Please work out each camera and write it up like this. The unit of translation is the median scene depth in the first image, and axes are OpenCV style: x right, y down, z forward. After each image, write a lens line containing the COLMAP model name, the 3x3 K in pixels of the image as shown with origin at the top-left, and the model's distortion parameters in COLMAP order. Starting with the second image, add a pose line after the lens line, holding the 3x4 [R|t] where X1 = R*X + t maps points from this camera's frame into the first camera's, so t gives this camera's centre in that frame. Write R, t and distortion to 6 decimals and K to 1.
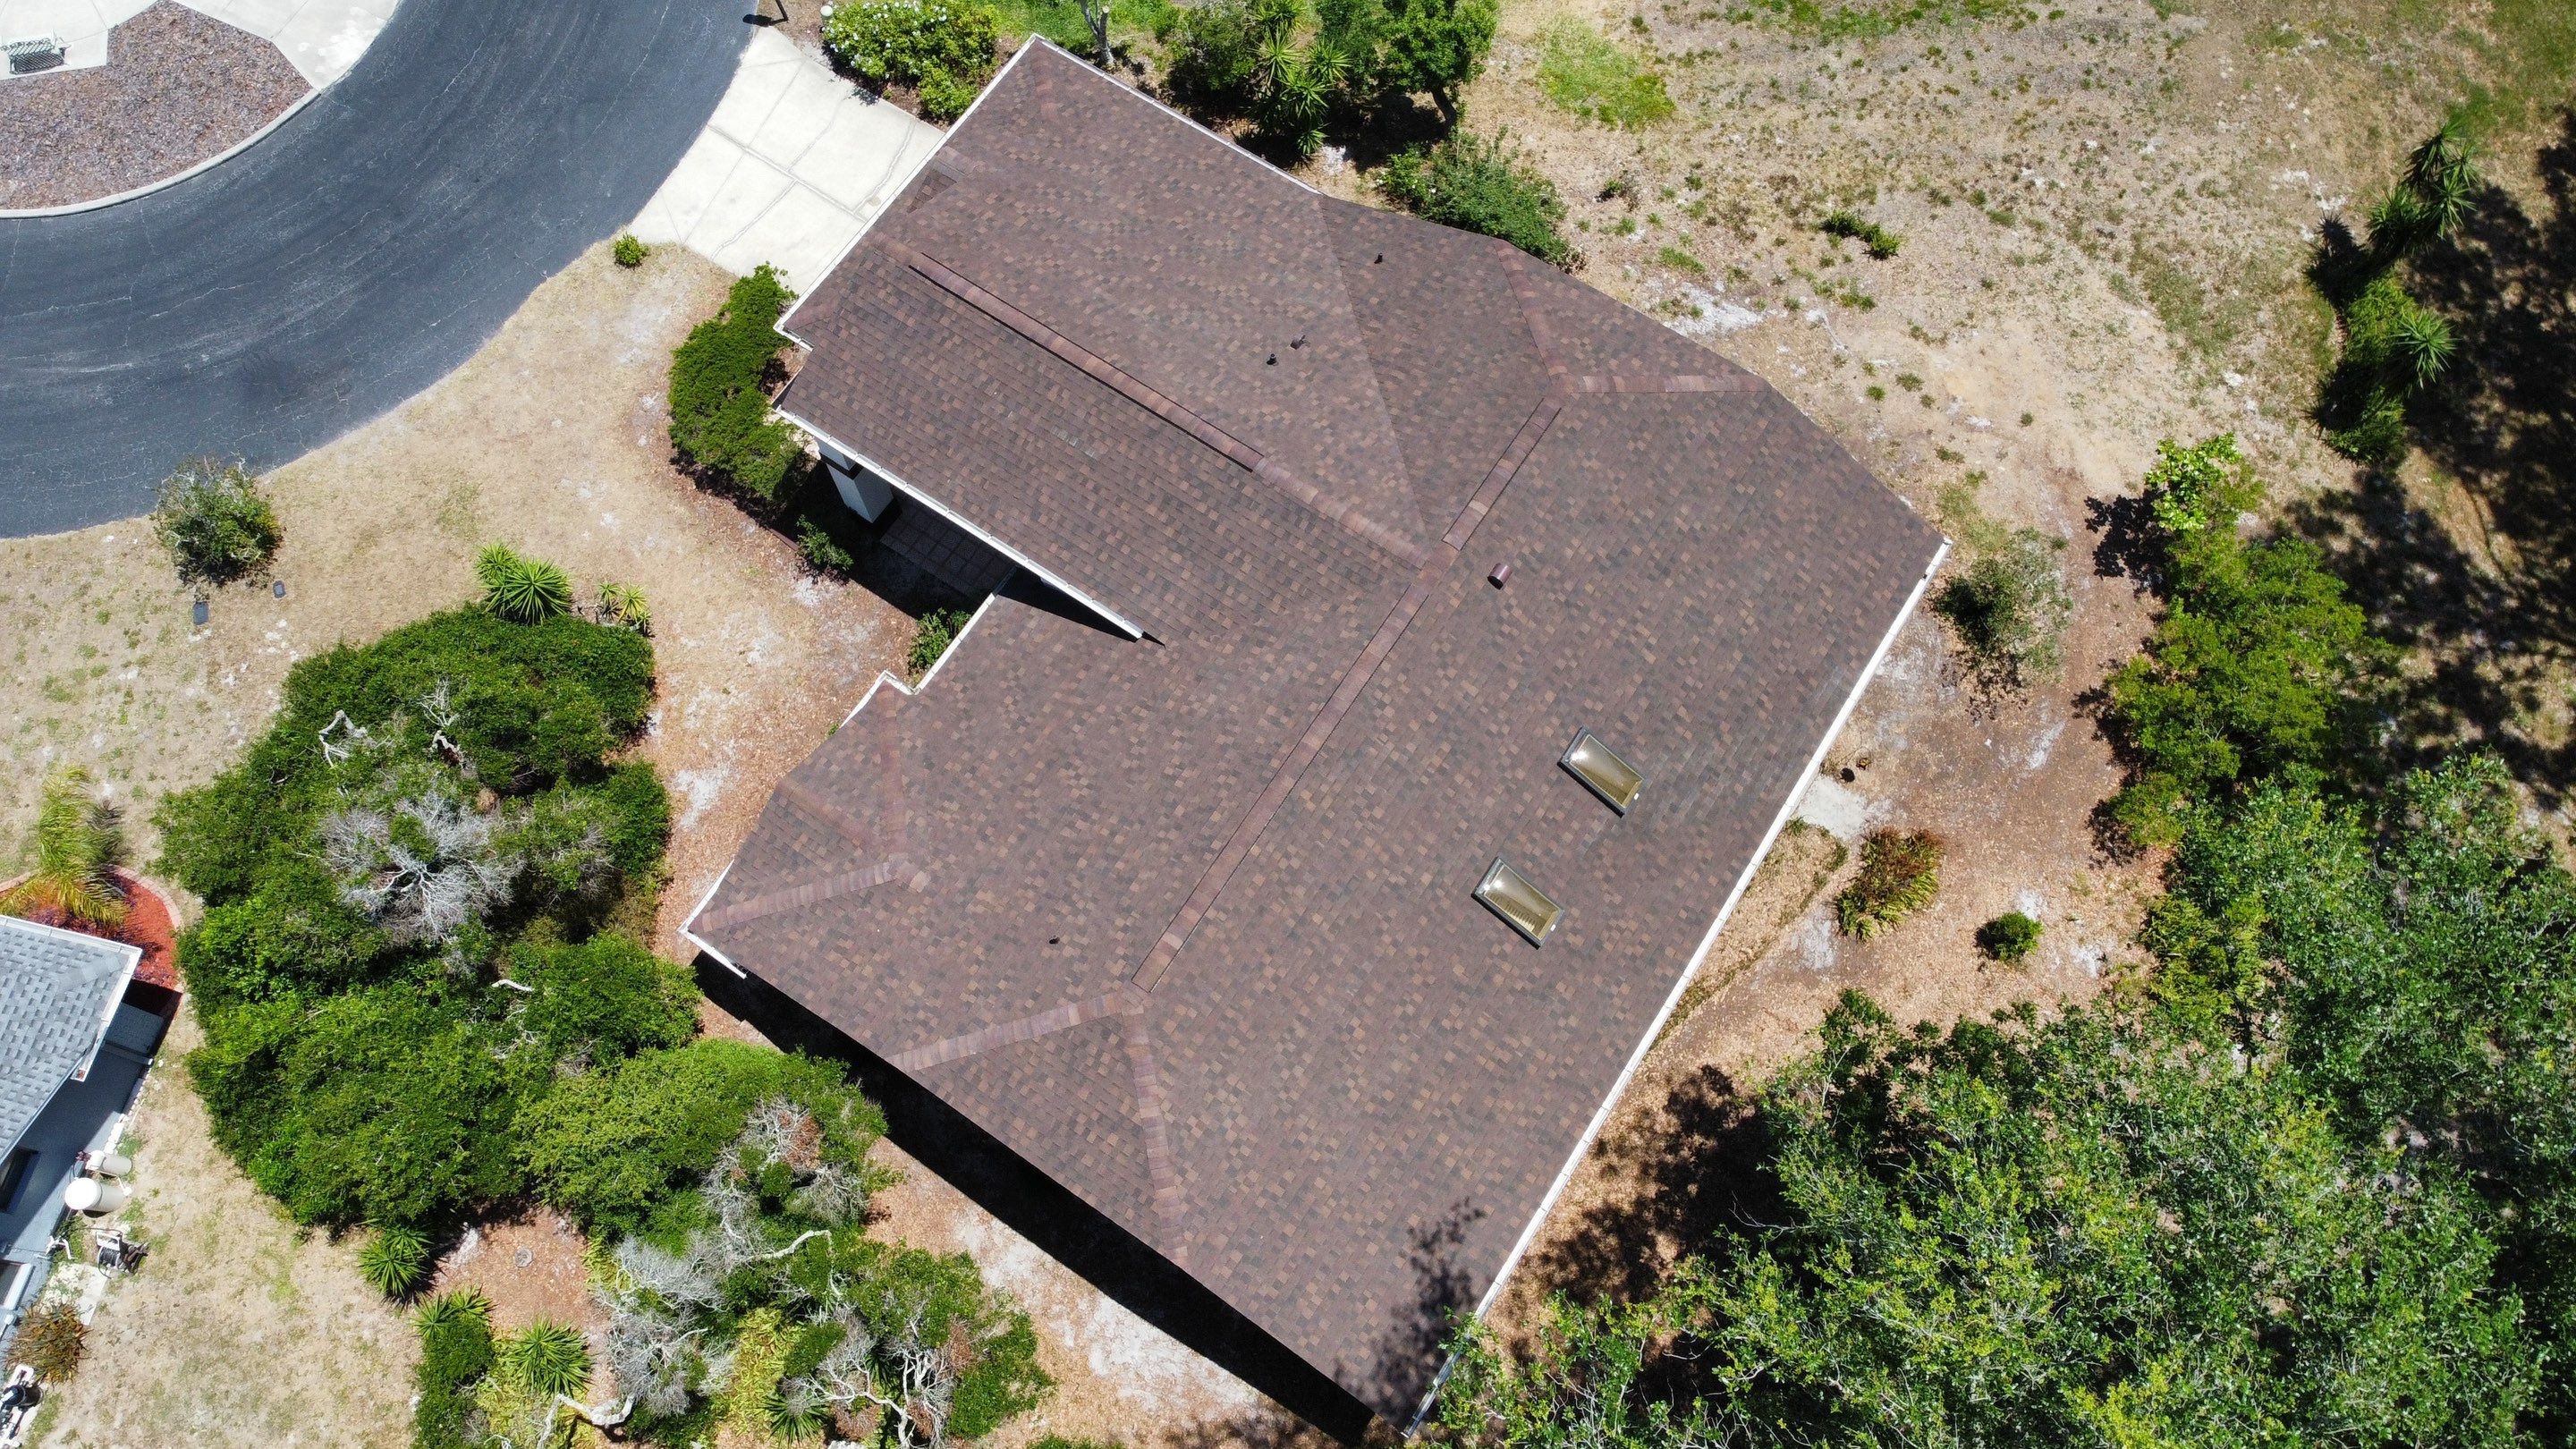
lens RADIAL K [[1978.5, 0, 1253.7], [0, 1978.5, 682.2], [0, 0, 1]] dist [0.024160, -0.036862]
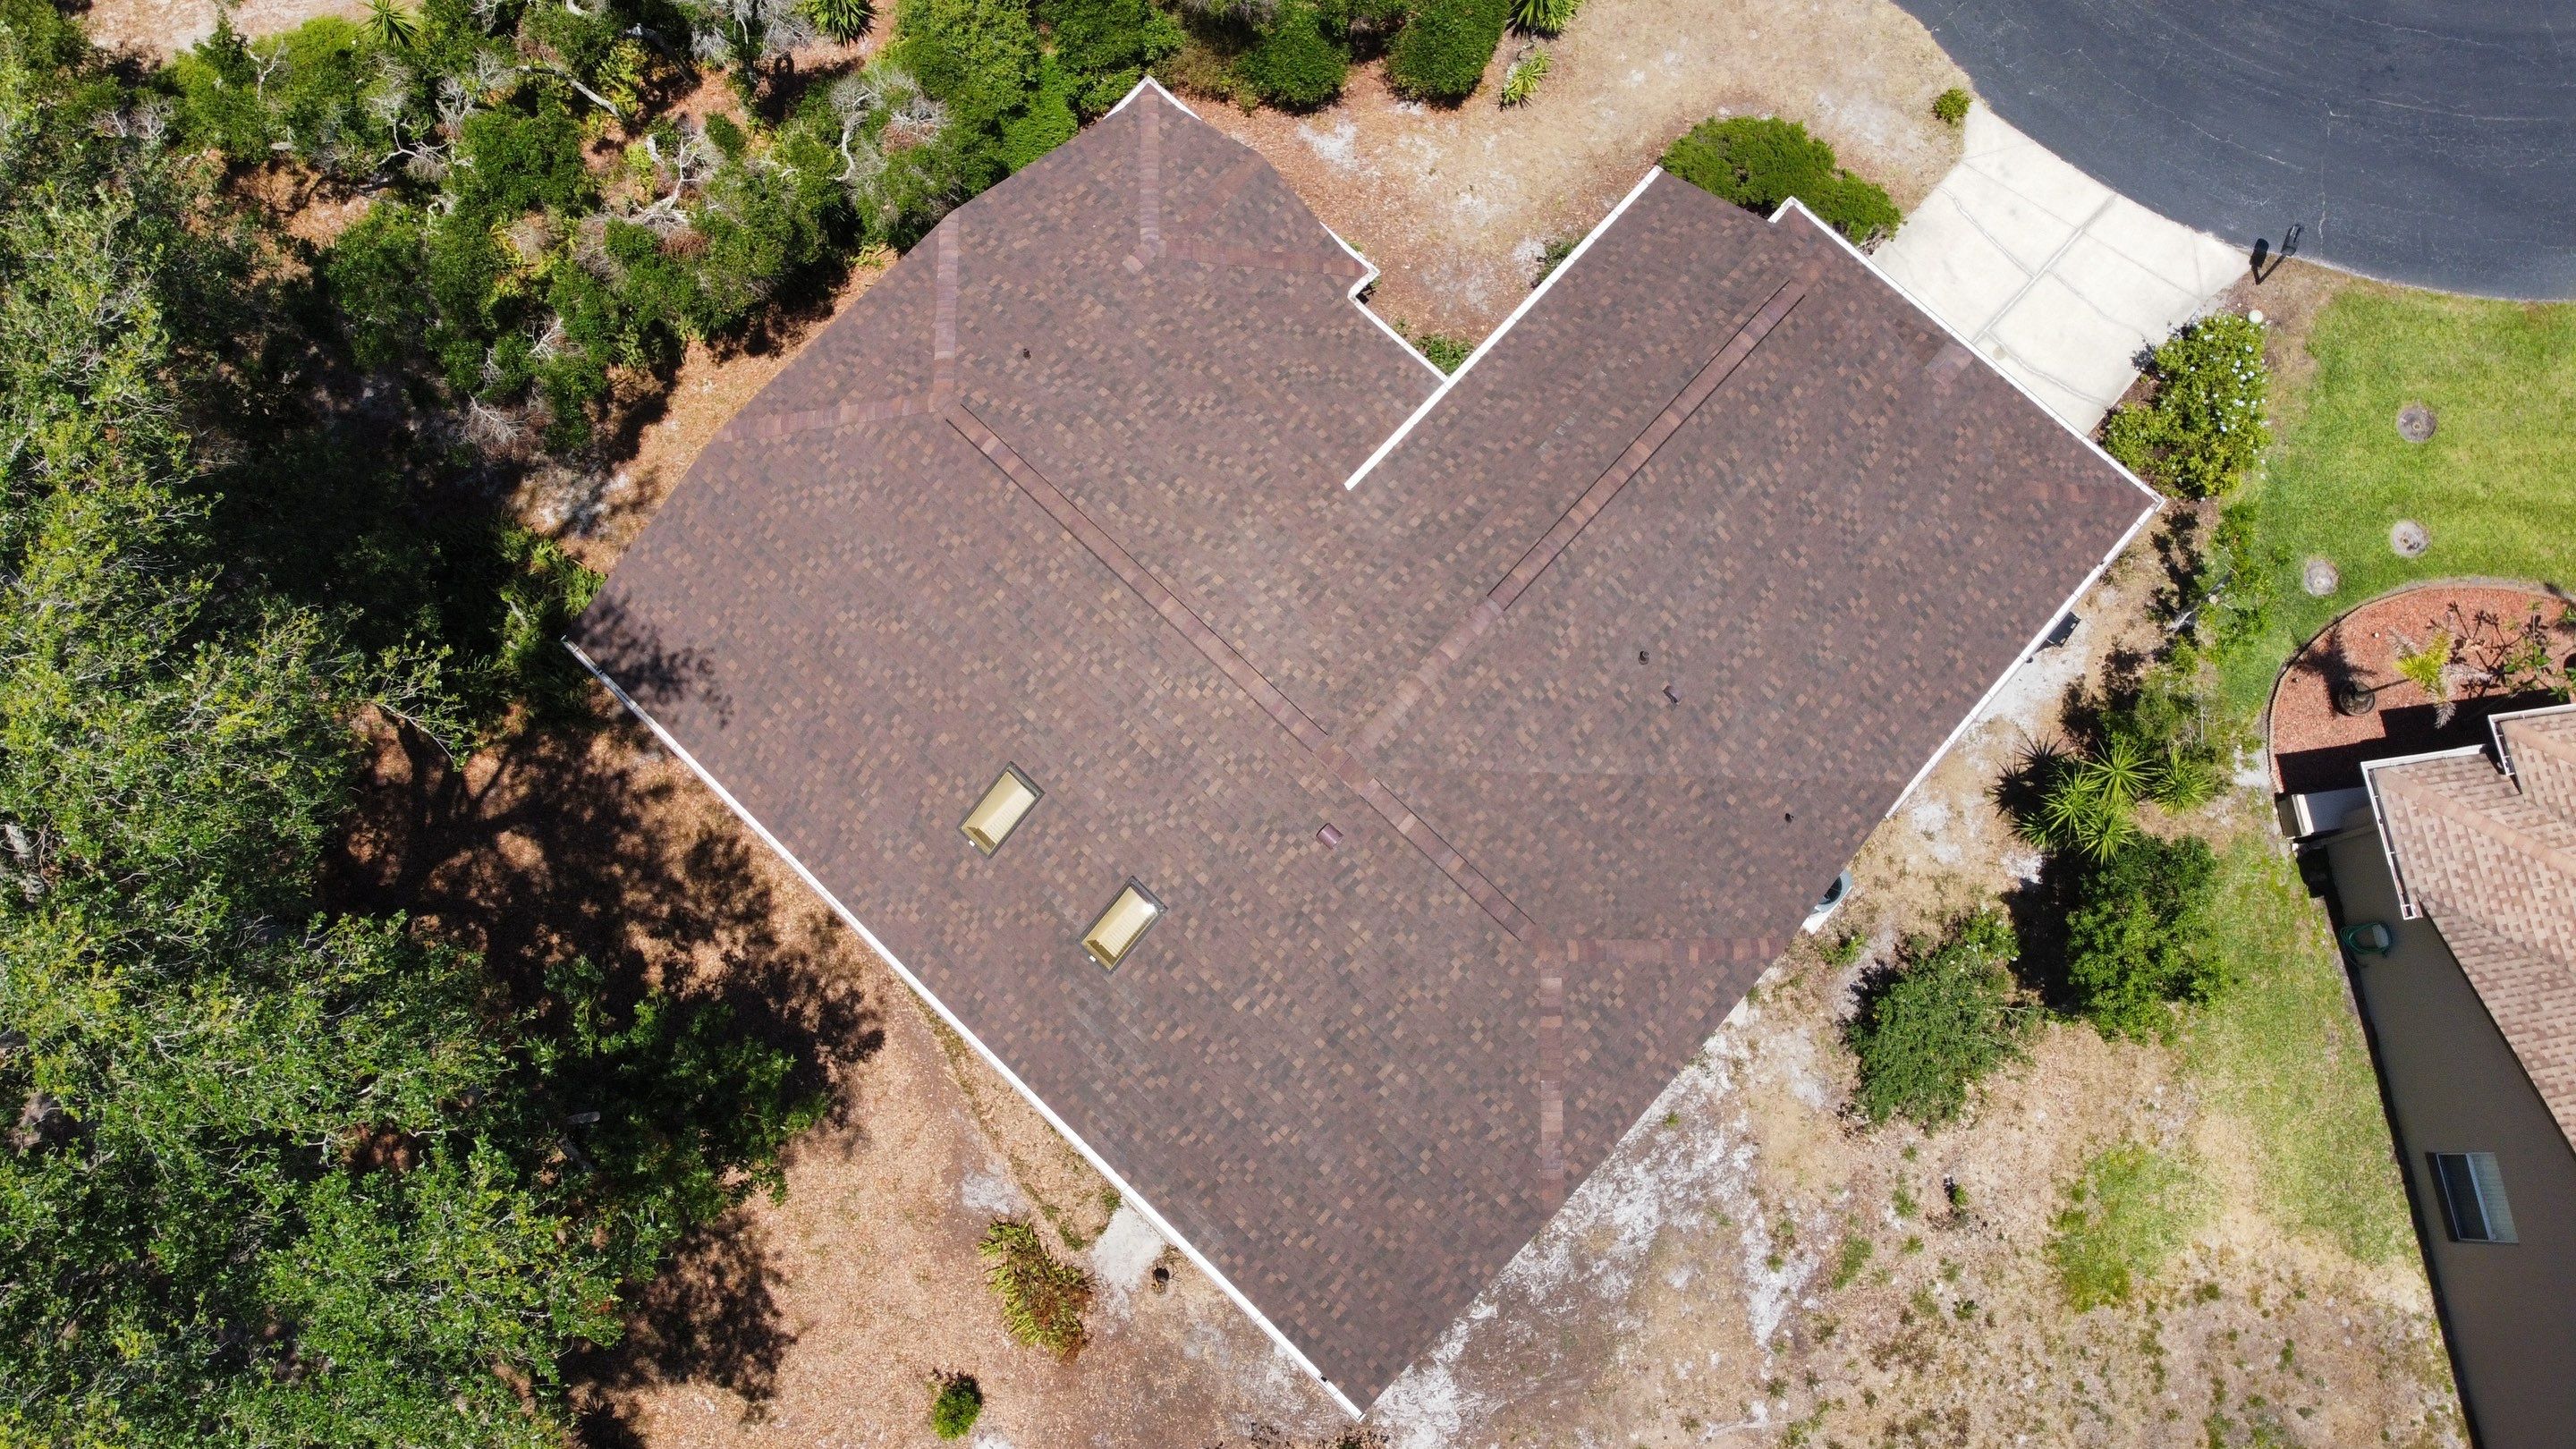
lens RADIAL K [[1978.5, 0, 1262.7], [0, 1978.5, 690.4], [0, 0, 1]] dist [0.024160, -0.036862]
pose [[-0.155071, 0.961431, -0.227163, 0.229389], [-0.920119, -0.056854, 0.387489, -0.317298], [0.359629, 0.269105, 0.893448, 0.126582]]
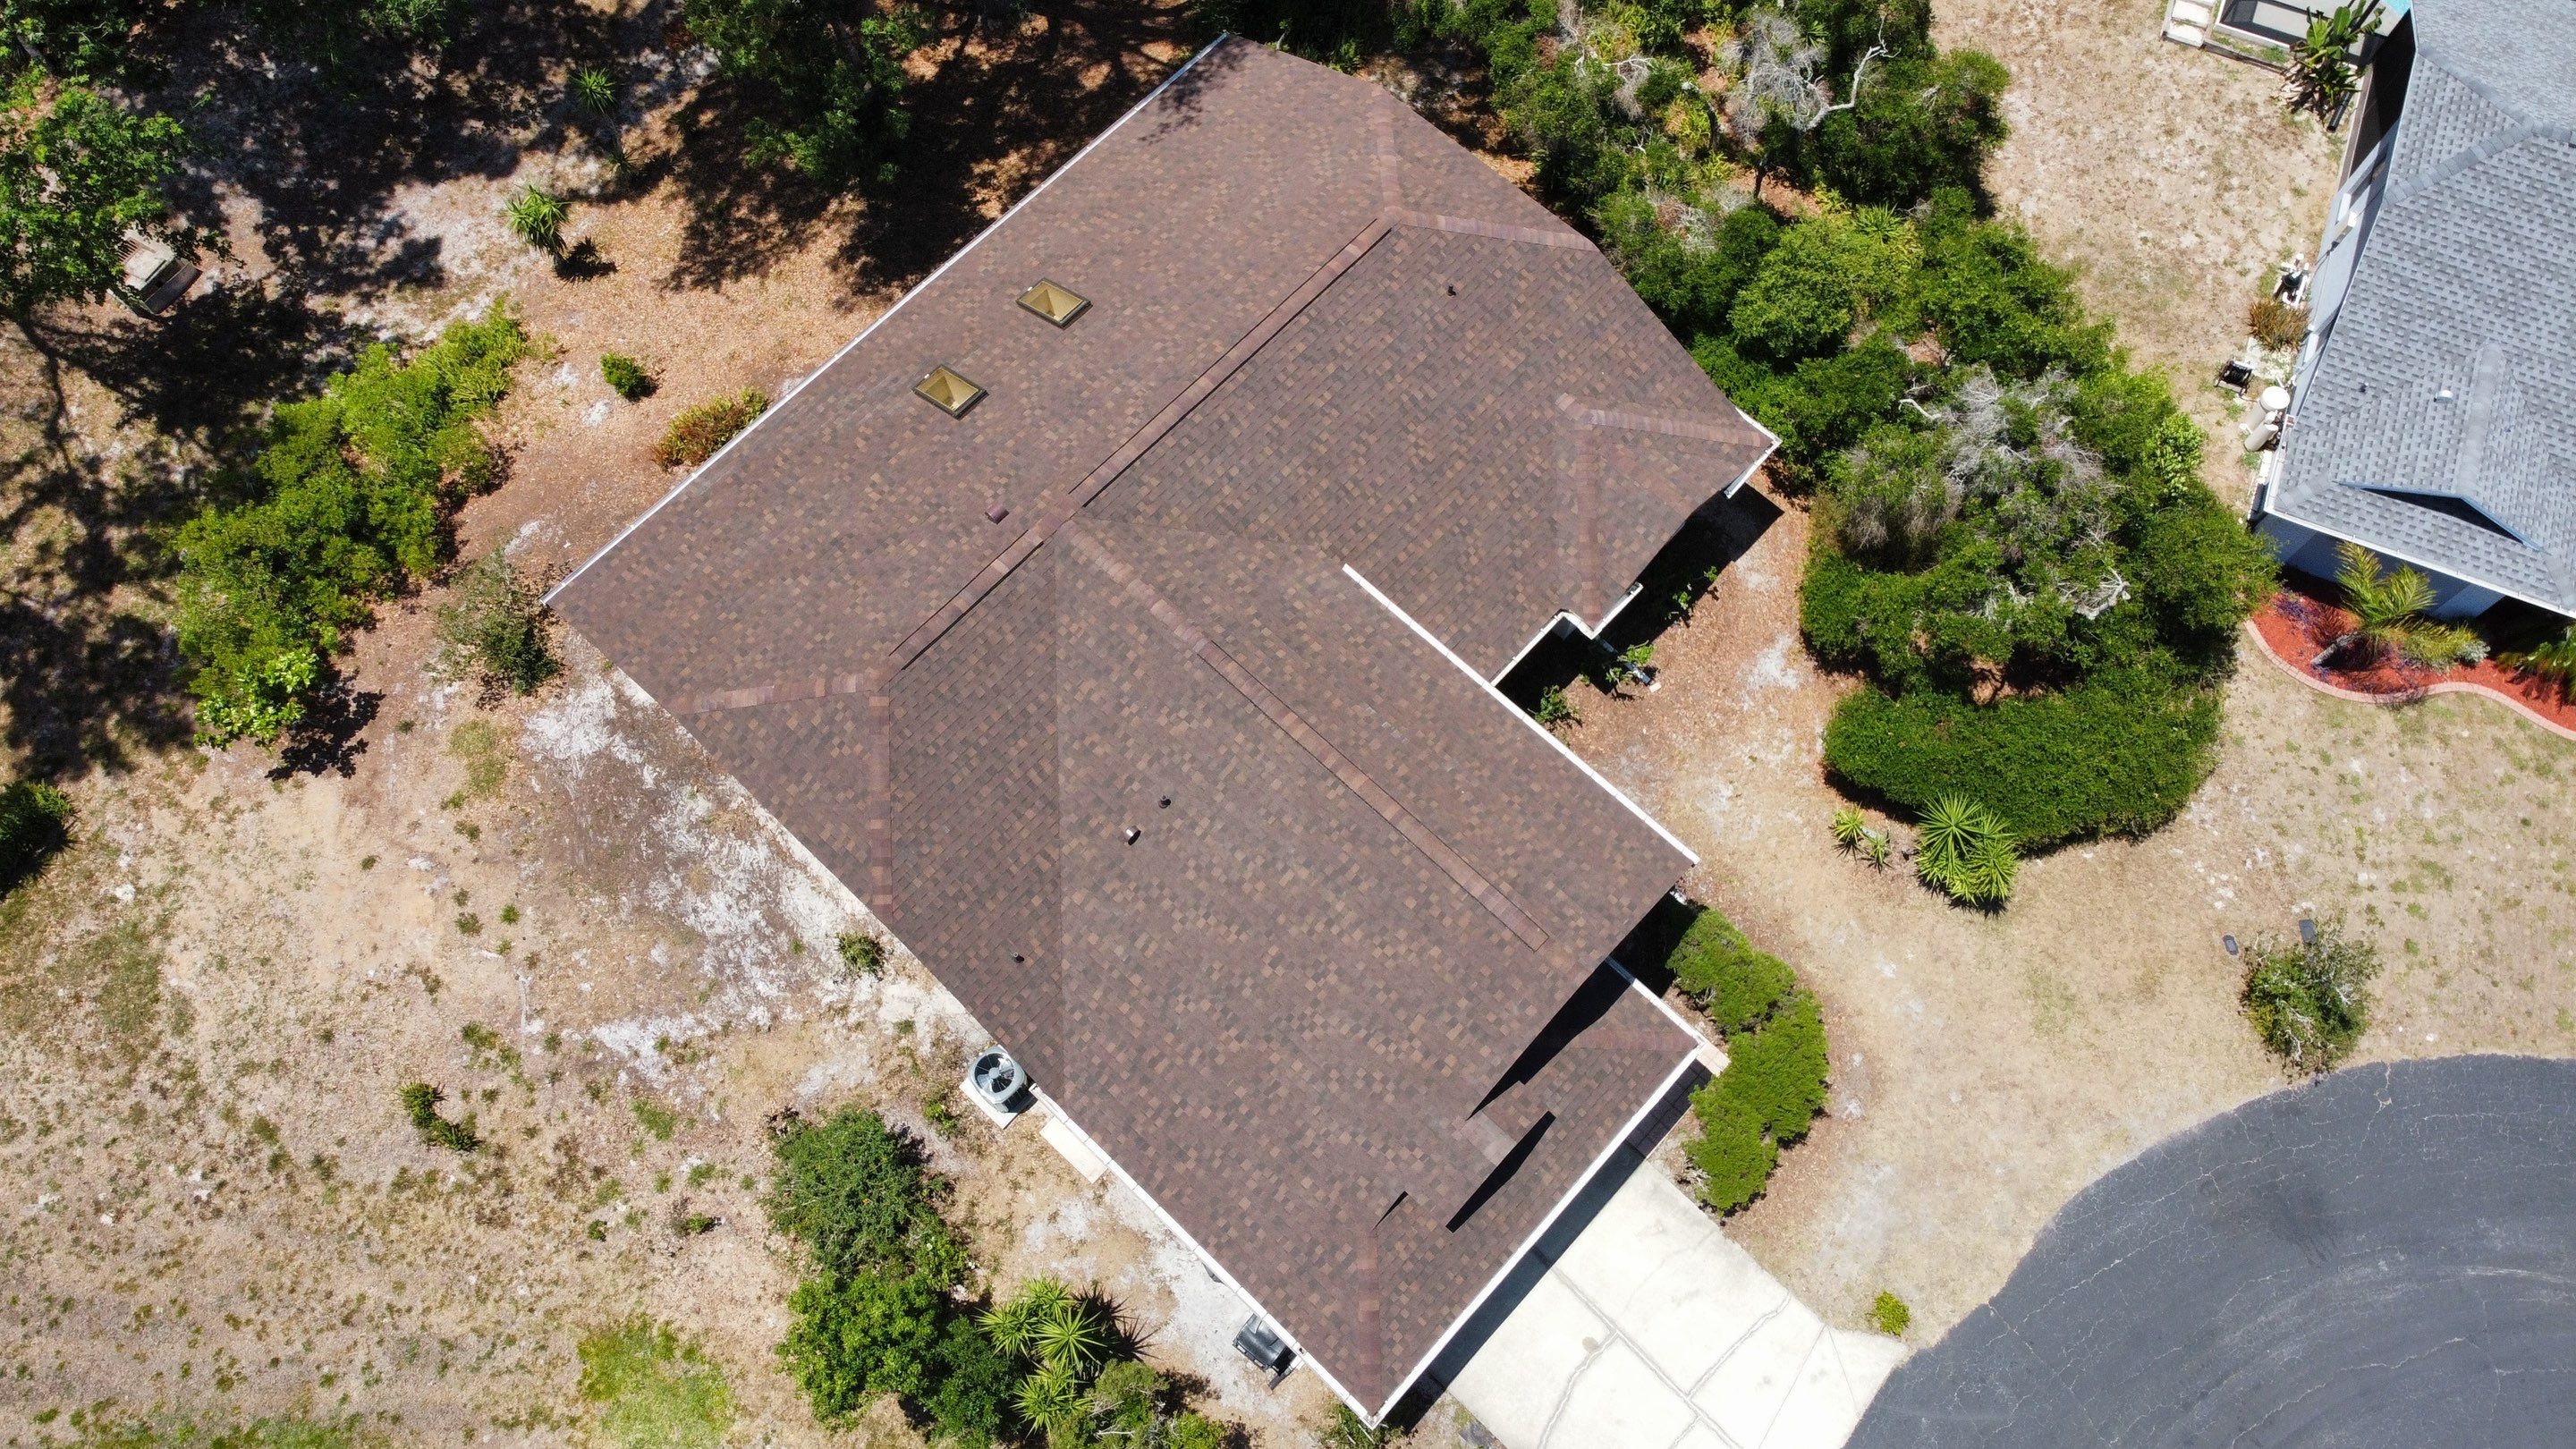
lens RADIAL K [[1978.5, 0, 1262.8], [0, 1978.5, 687.7], [0, 0, 1]] dist [0.024160, -0.036862]
pose [[-0.987096, -0.144060, 0.069922, -0.084237], [0.151375, -0.697030, 0.700882, -0.696663], [-0.052231, 0.702422, 0.709842, 0.266303]]
